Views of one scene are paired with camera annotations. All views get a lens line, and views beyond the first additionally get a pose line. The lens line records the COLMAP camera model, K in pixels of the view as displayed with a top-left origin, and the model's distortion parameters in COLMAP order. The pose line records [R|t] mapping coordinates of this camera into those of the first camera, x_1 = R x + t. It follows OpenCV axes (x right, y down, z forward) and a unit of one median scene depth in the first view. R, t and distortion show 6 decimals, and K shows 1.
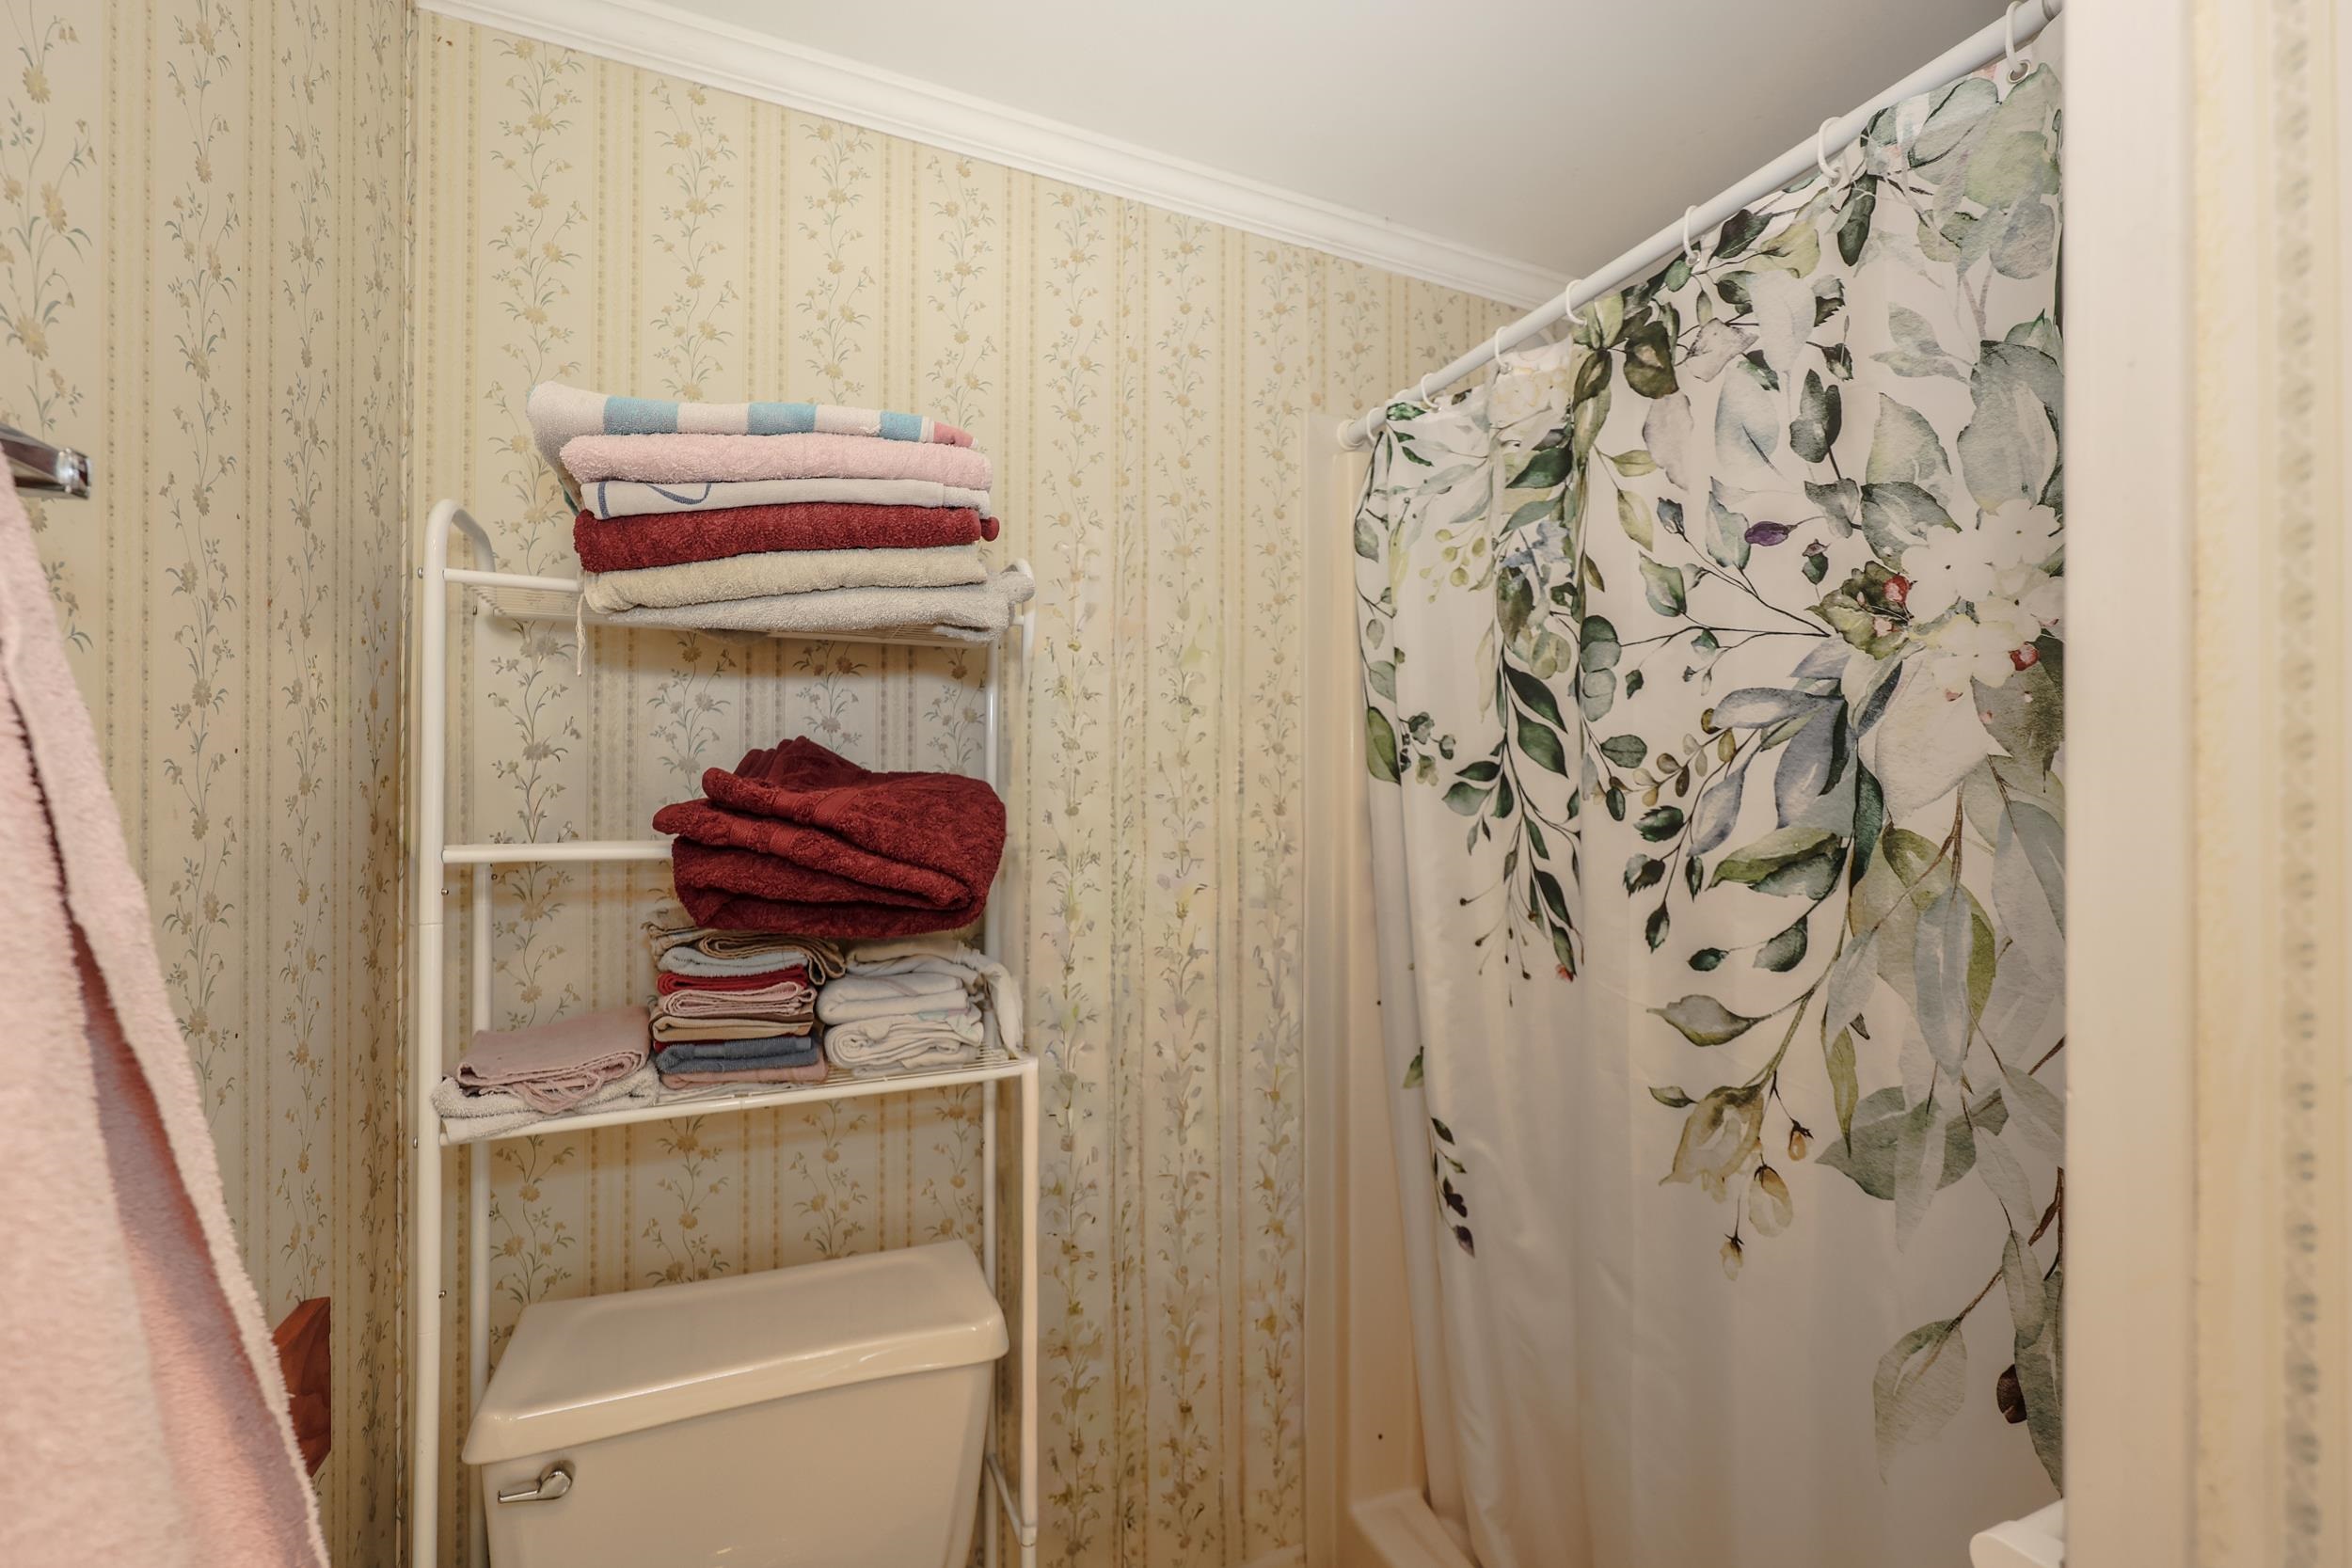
lens RADIAL K [[964.1, 0, 1176.9], [0, 964.1, 786.8], [0, 0, 1]] dist [-0.000514, -0.000144]
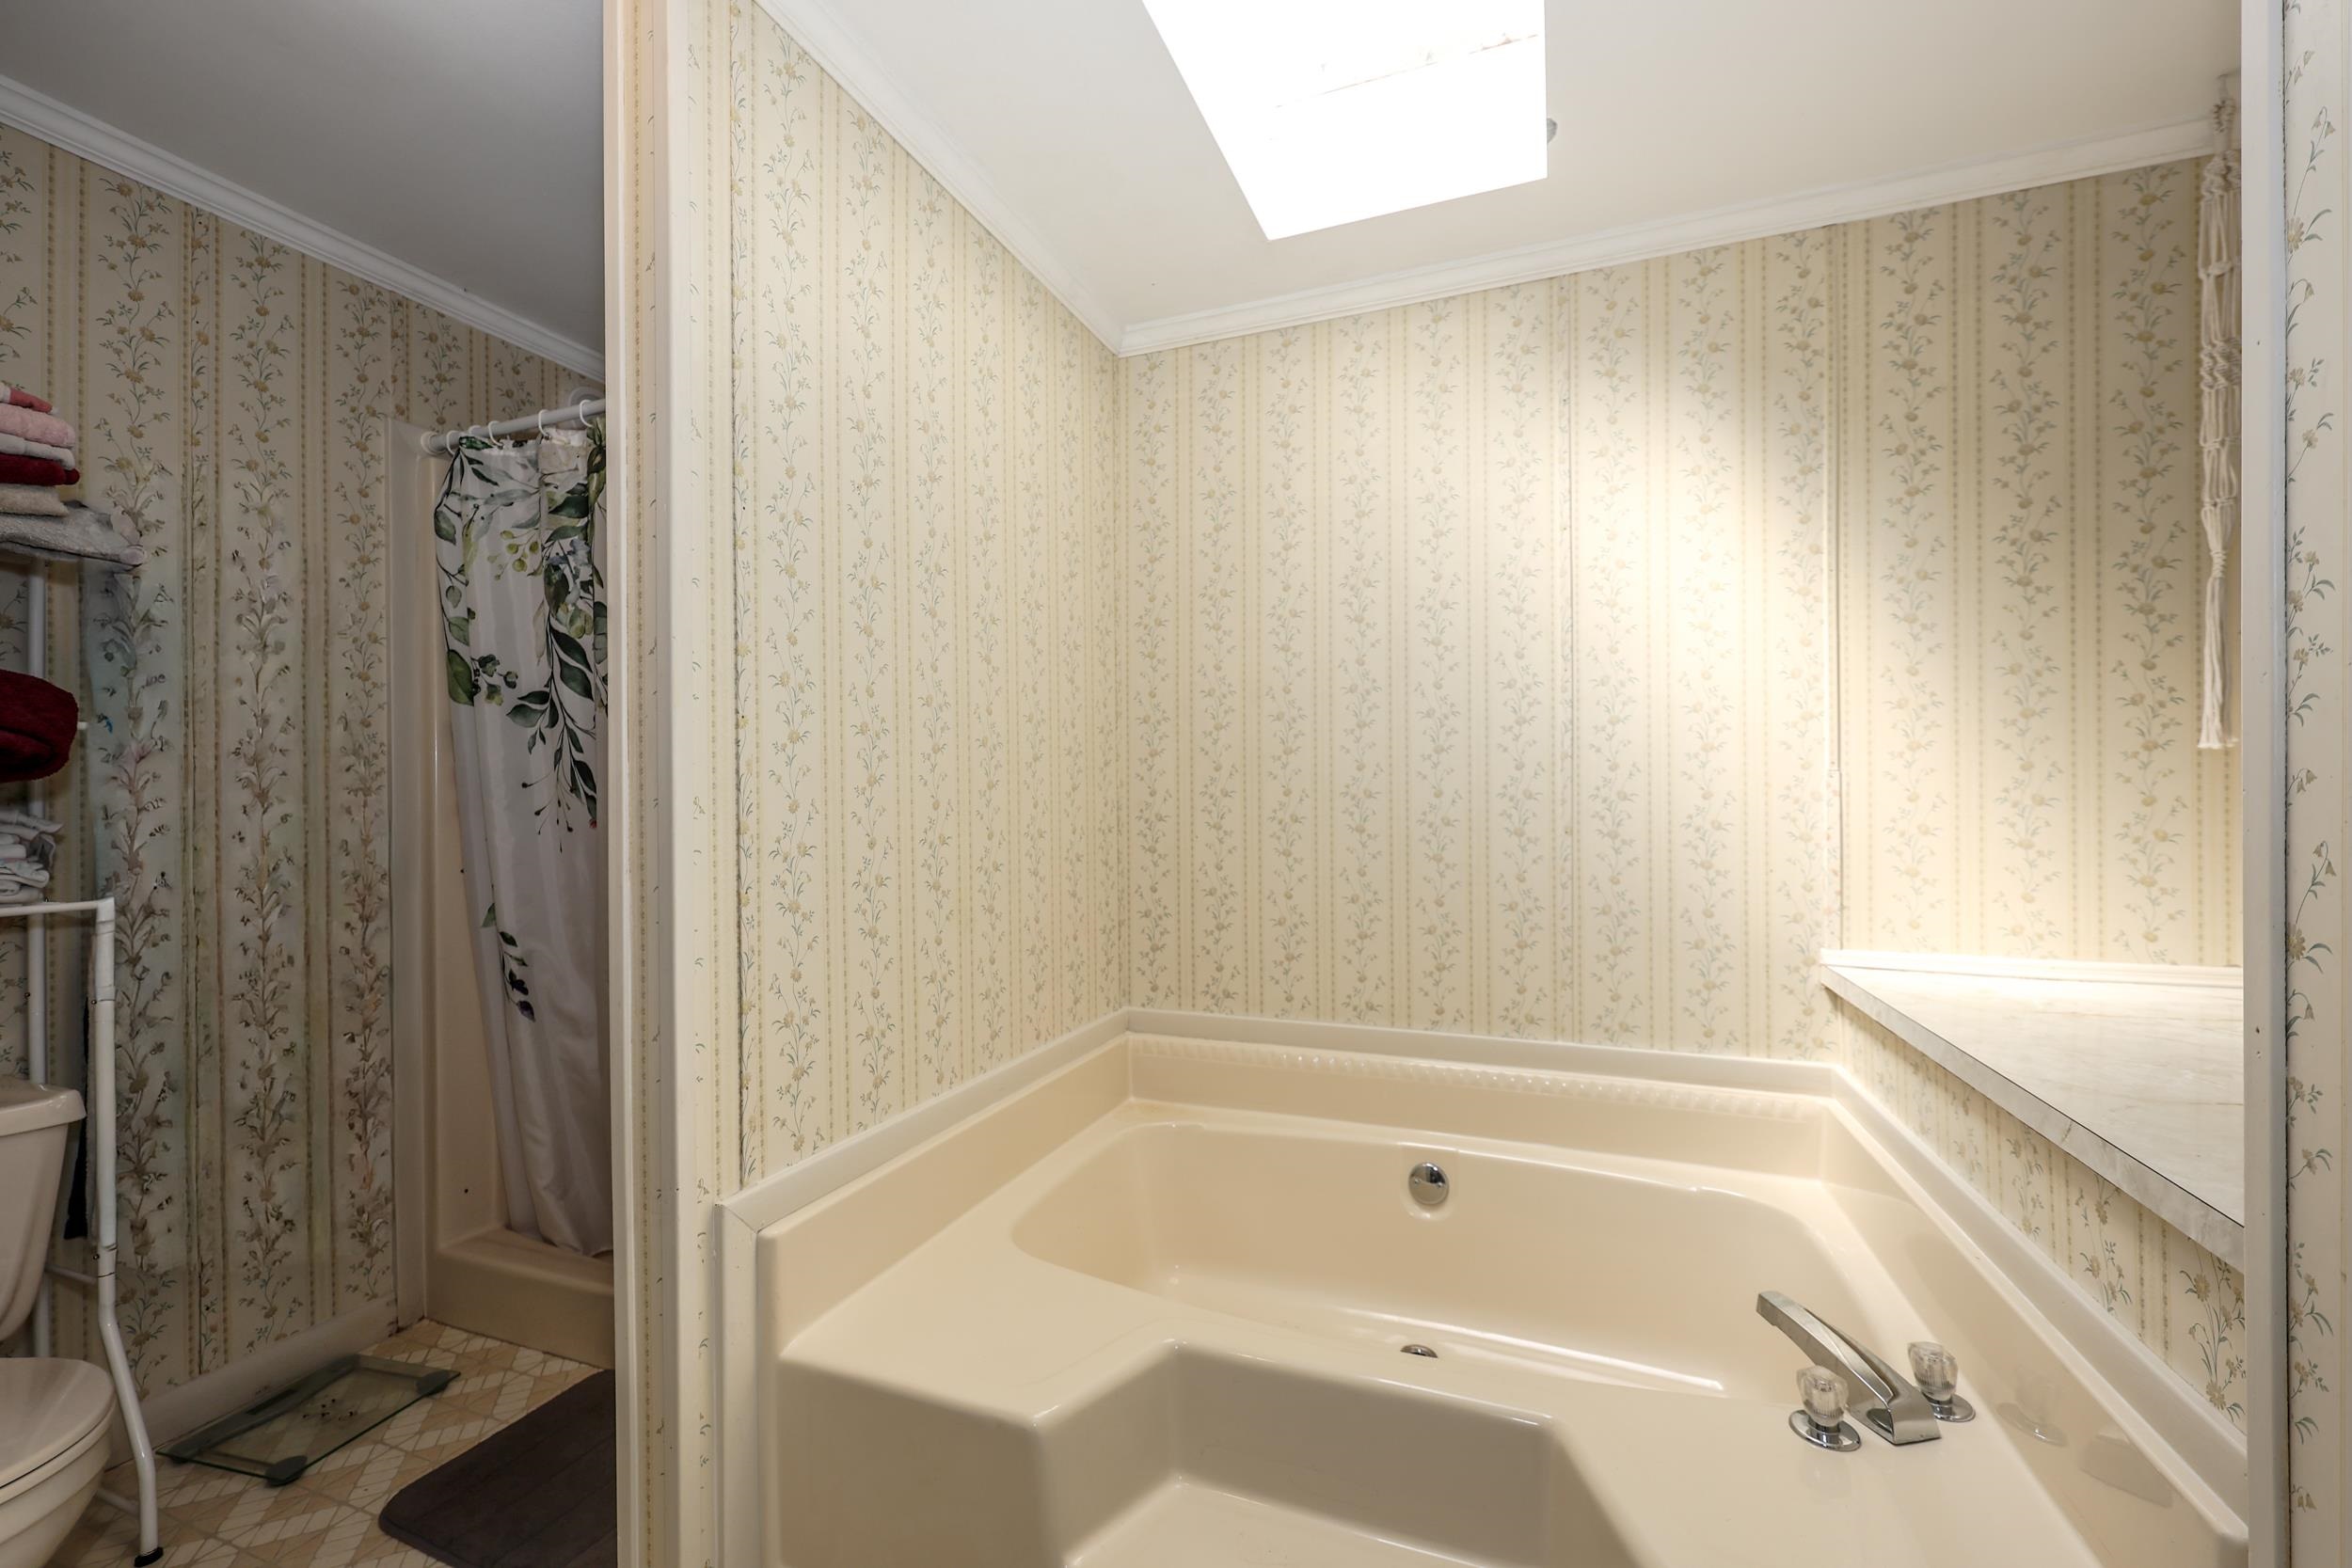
lens RADIAL K [[964.1, 0, 1172.7], [0, 964.1, 787.6], [0, 0, 1]] dist [-0.000514, -0.000144]
pose [[0.709819, -0.006721, 0.704352, -0.039918], [0.002803, 0.999974, 0.006717, 0.116751], [-0.704379, -0.002794, 0.709819, -0.758444]]
